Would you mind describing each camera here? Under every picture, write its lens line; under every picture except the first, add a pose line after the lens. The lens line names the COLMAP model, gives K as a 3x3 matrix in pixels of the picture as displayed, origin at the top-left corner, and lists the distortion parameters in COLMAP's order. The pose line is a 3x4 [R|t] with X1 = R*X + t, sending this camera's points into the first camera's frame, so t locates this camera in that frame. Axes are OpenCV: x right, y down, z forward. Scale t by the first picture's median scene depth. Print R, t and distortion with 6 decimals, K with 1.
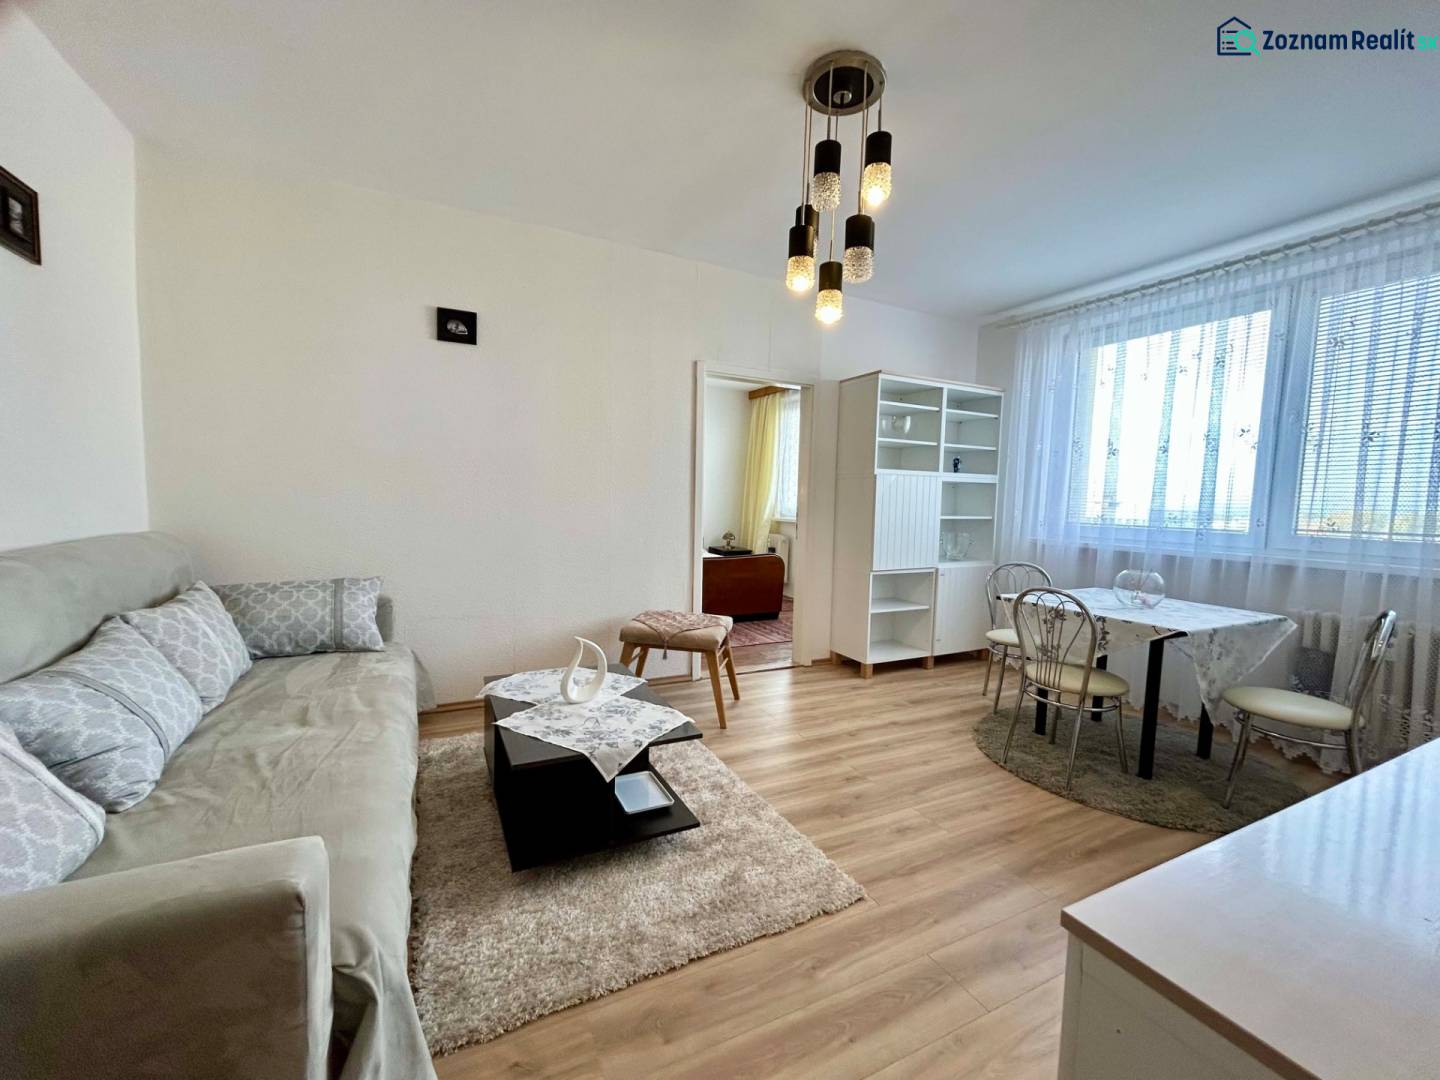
lens RADIAL K [[583.4, 0, 717.3], [0, 583.4, 542.5], [0, 0, 1]] dist [0.001828, 0.000643]
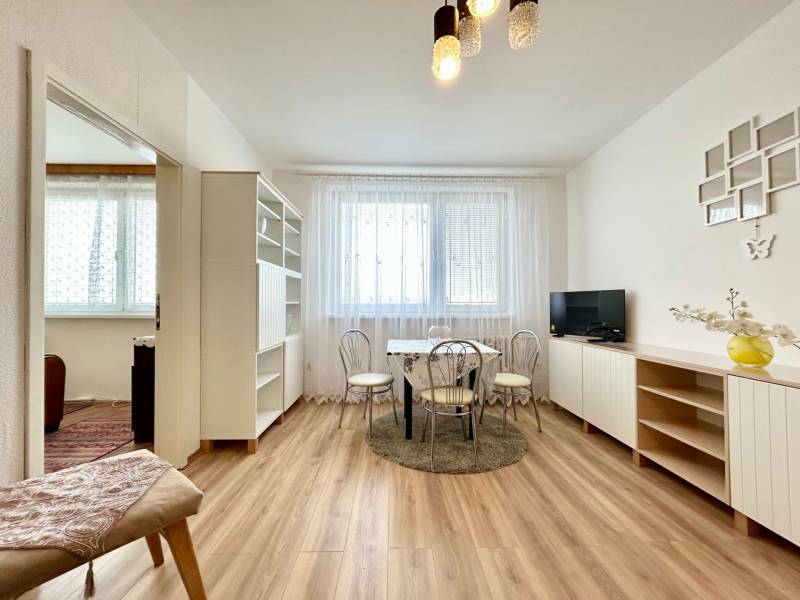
lens RADIAL K [[324.1, 0, 398.5], [0, 324.1, 301.4], [0, 0, 1]] dist [0.001828, 0.000643]
pose [[0.424184, -0.015205, 0.905449, -0.185876], [0.079941, 0.996584, -0.020715, -0.011880], [-0.902041, 0.081170, 0.423950, 0.534075]]
